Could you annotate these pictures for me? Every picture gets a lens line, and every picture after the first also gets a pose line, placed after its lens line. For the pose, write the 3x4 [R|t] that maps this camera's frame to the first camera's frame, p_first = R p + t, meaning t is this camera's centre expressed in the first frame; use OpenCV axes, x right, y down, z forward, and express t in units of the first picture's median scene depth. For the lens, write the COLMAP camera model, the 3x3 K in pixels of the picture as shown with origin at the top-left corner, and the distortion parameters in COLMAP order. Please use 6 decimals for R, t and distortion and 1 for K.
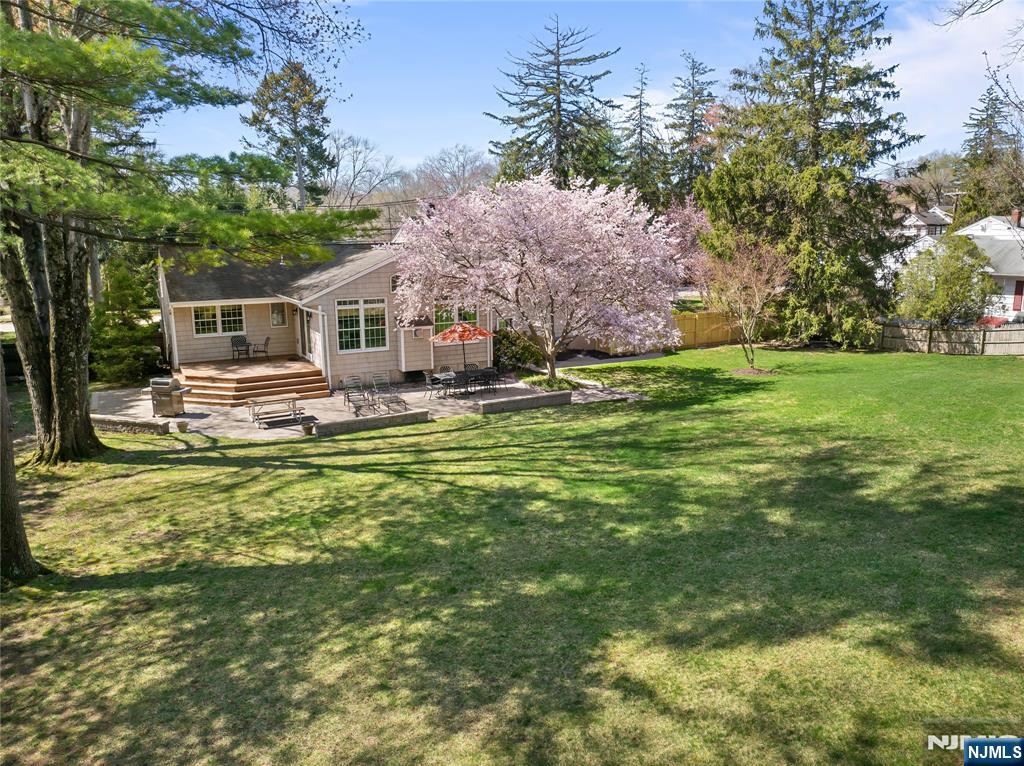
lens RADIAL K [[713.9, 0, 512.7], [0, 713.9, 382.0], [0, 0, 1]] dist [-0.033081, 0.000929]
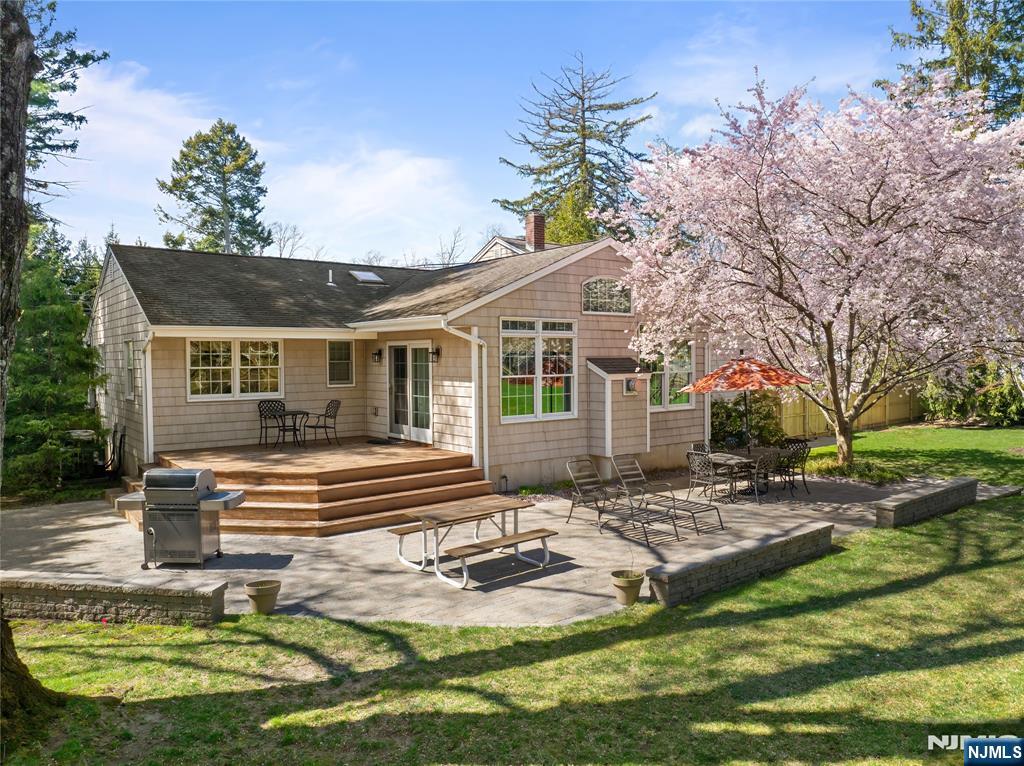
lens RADIAL K [[713.9, 0, 511.3], [0, 713.9, 383.3], [0, 0, 1]] dist [-0.033081, 0.000929]
pose [[0.987223, -0.005901, 0.159234, -0.319674], [0.031914, 0.986389, -0.161304, 0.015051], [-0.156115, 0.164325, 0.973974, 0.495490]]
